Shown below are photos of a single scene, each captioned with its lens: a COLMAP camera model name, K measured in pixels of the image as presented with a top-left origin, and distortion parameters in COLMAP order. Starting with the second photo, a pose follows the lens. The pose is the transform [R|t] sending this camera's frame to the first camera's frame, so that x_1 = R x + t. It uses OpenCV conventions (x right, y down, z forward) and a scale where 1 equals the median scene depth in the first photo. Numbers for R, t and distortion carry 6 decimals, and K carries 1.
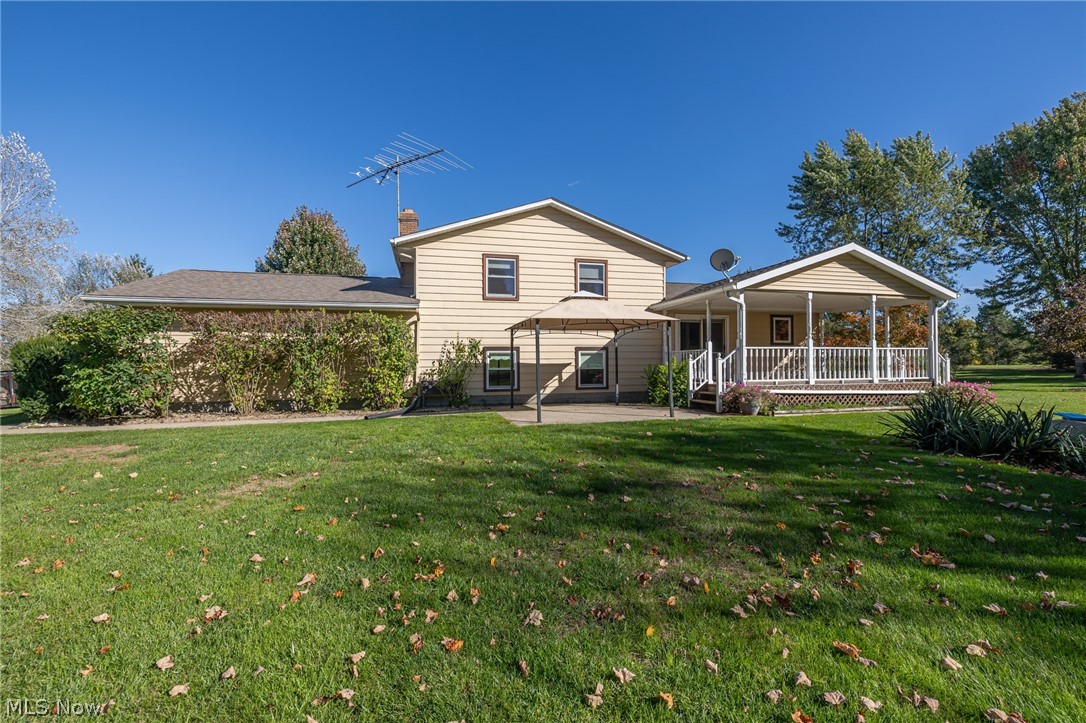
lens RADIAL K [[454.7, 0, 538.2], [0, 454.7, 361.0], [0, 0, 1]] dist [0.000610, 0.000211]
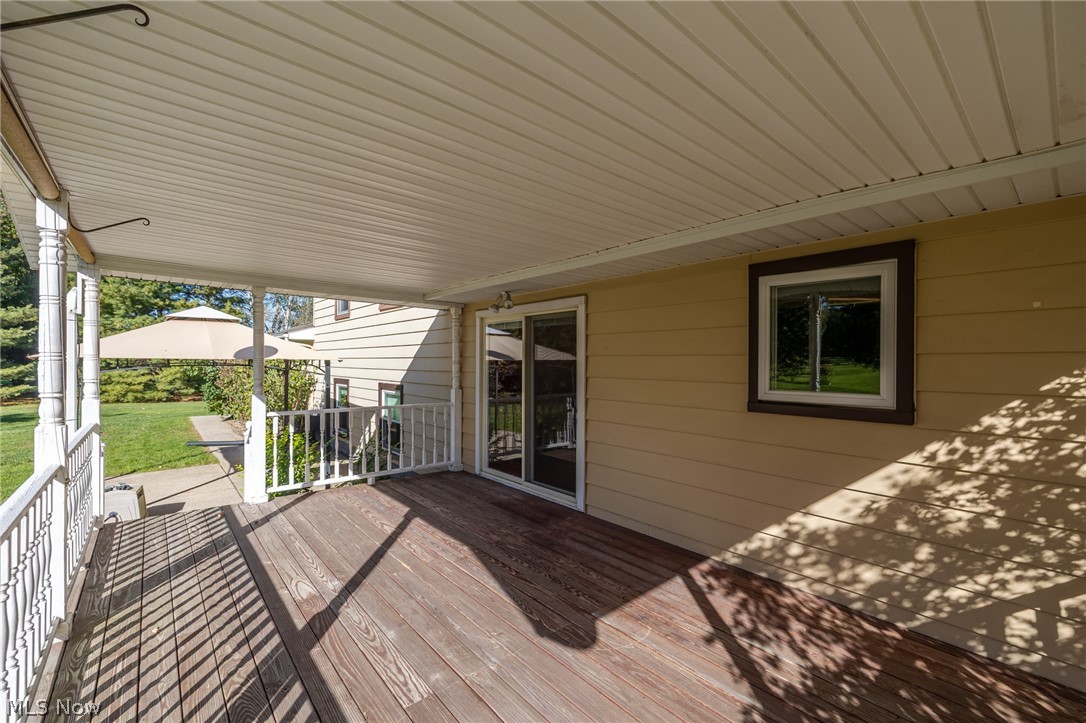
lens RADIAL K [[454.7, 0, 538.2], [0, 454.7, 361.0], [0, 0, 1]] dist [0.000610, 0.000211]
pose [[0.447968, 0.007068, -0.894022, 0.744905], [-0.007316, 0.999964, 0.004240, -0.065796], [0.894020, 0.004642, 0.448003, 0.927027]]
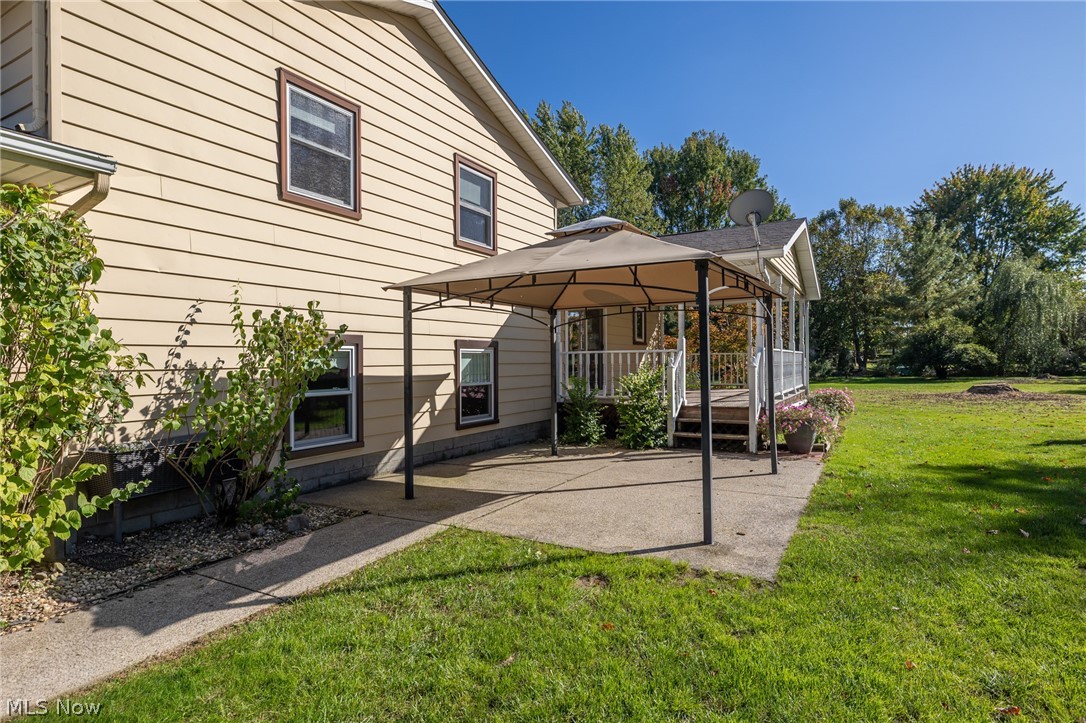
lens RADIAL K [[575.5, 0, 543.0], [0, 575.5, 361.5], [0, 0, 1]] dist [0.004697, 0.000518]
pose [[0.696205, 0.000777, 0.717842, -0.289143], [-0.000196, 1.000000, -0.000892, -0.007789], [-0.717843, 0.000480, 0.696205, 0.521751]]
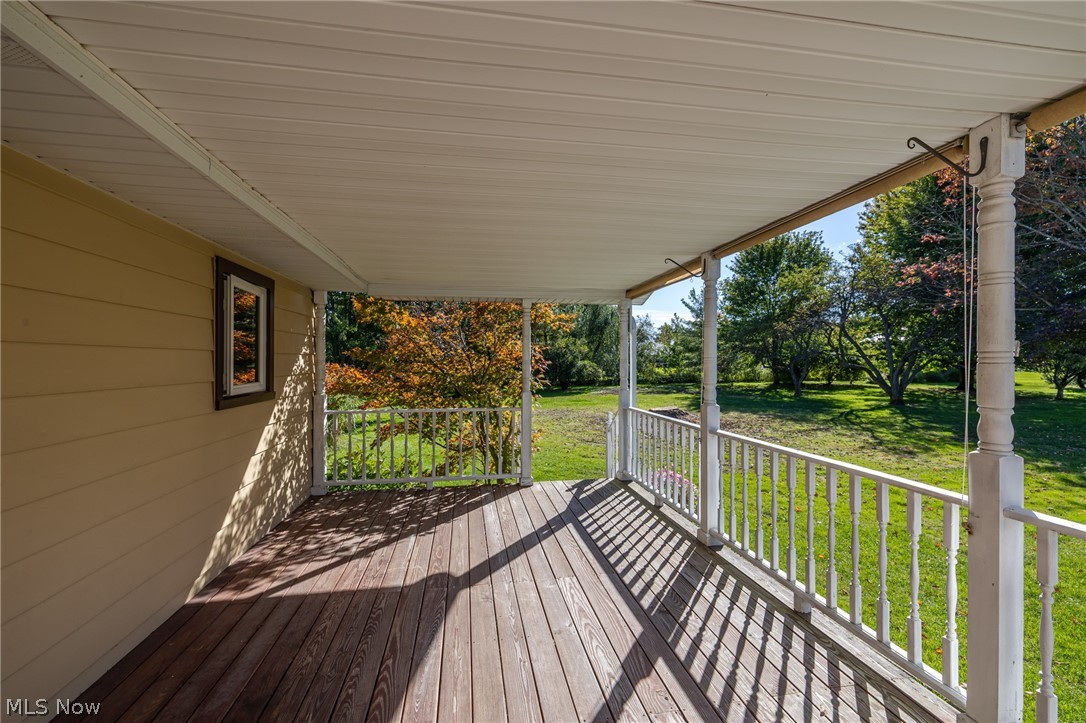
lens RADIAL K [[454.7, 0, 538.2], [0, 454.7, 361.0], [0, 0, 1]] dist [0.000610, 0.000211]
pose [[0.079787, 0.007262, 0.996785, 0.364893], [-0.005670, 0.999961, -0.006831, -0.063120], [-0.996796, -0.005106, 0.079825, 0.955430]]
